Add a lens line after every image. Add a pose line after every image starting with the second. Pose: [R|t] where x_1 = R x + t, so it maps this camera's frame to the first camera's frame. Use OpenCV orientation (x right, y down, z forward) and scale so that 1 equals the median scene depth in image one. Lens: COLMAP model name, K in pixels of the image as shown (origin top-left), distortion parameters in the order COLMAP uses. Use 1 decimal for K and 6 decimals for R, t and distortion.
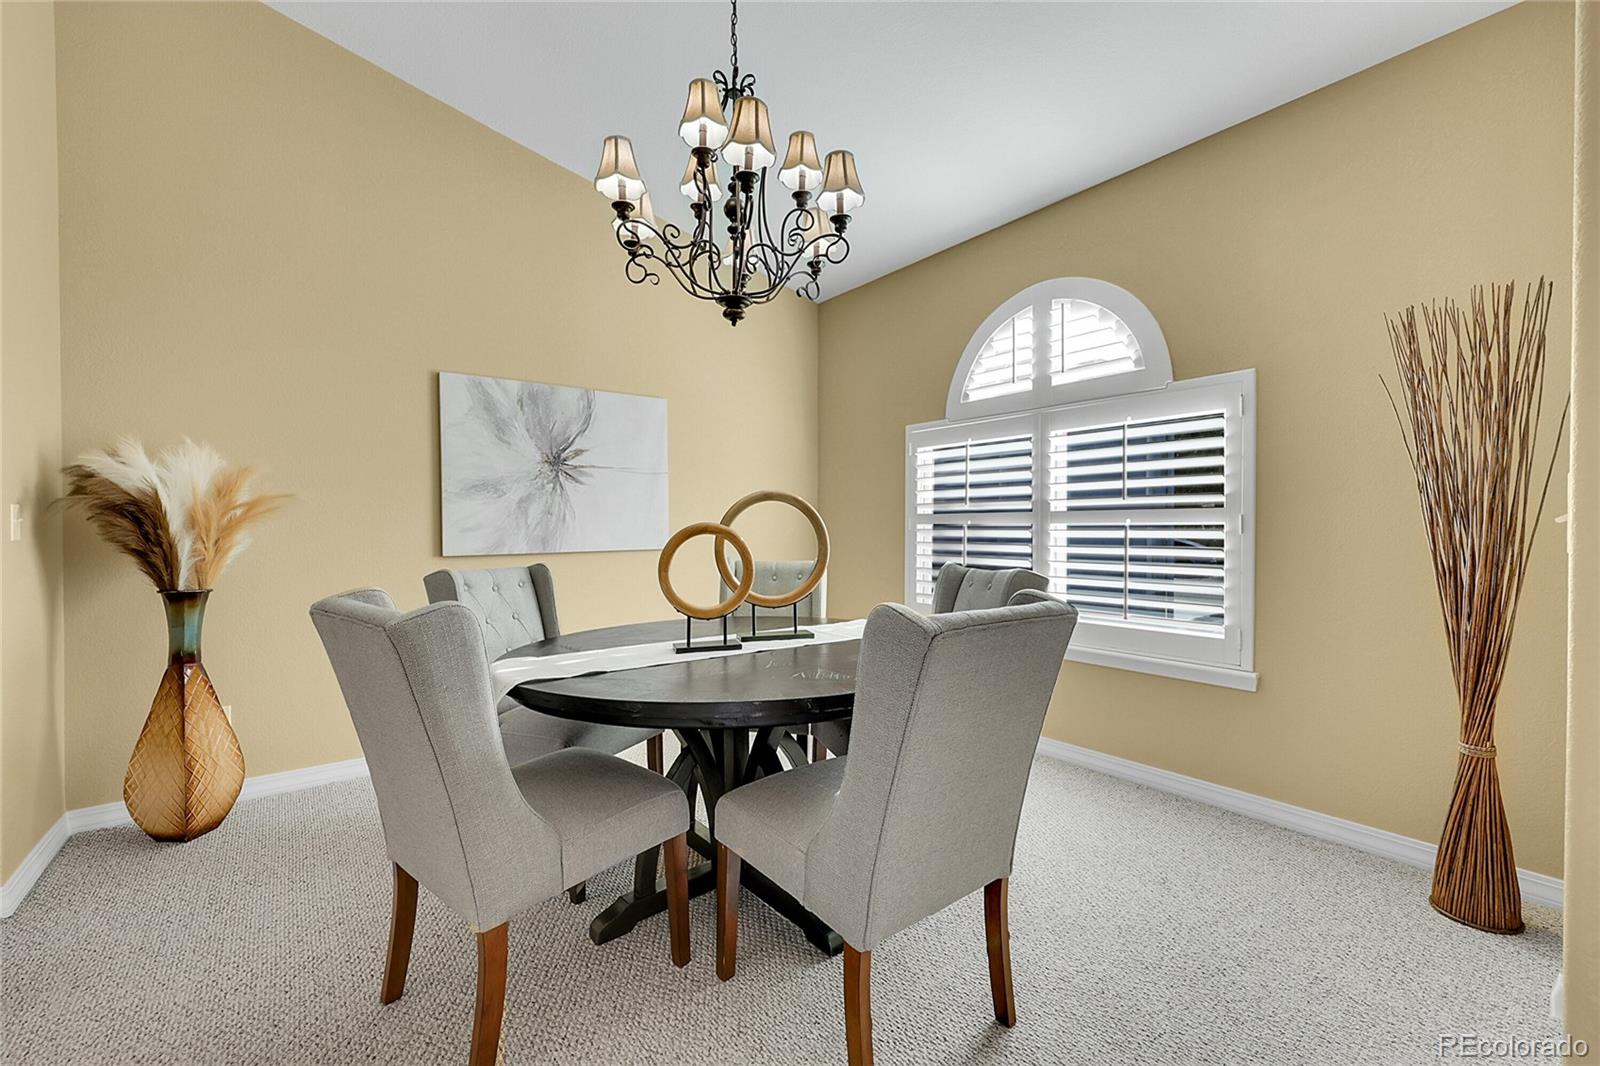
lens RADIAL K [[647.9, 0, 800.0], [0, 647.9, 533.0], [0, 0, 1]] dist [-0.001064, -0.000133]
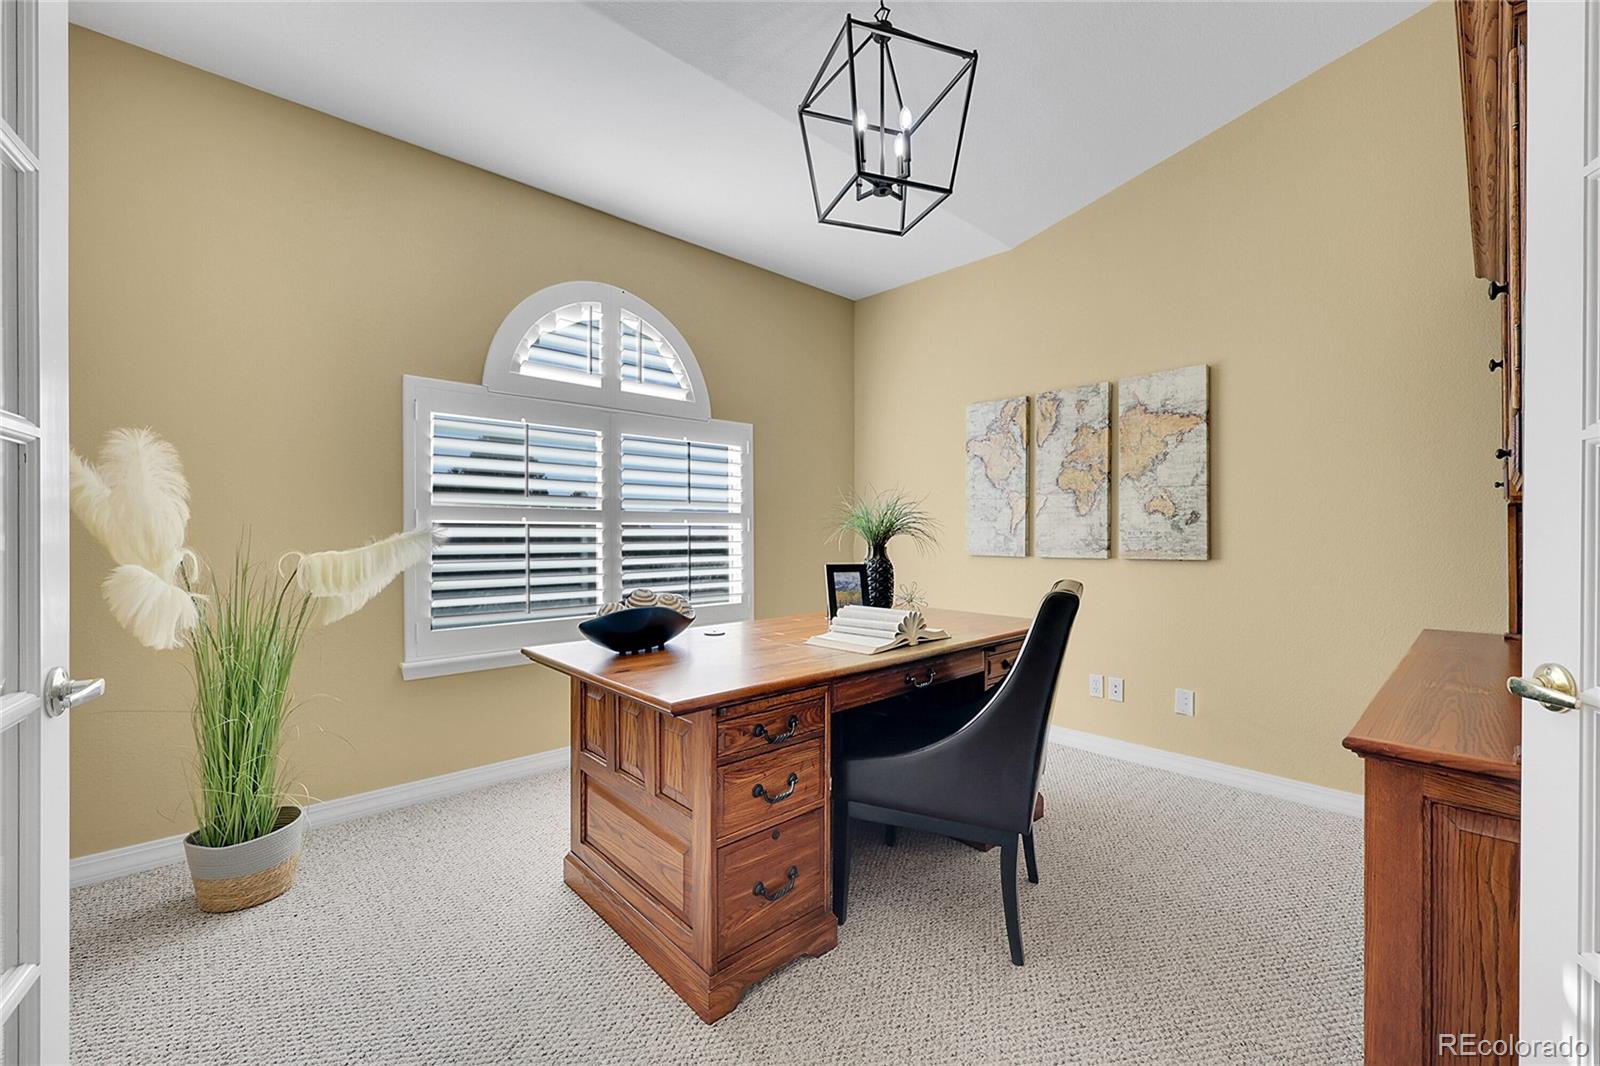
lens RADIAL K [[647.9, 0, 800.0], [0, 647.9, 533.0], [0, 0, 1]] dist [-0.001064, -0.000133]
pose [[-0.071616, -0.000548, 0.997432, -0.654926], [0.001802, 0.999998, 0.000679, 0.001811], [-0.997431, 0.001846, -0.071615, 0.766373]]
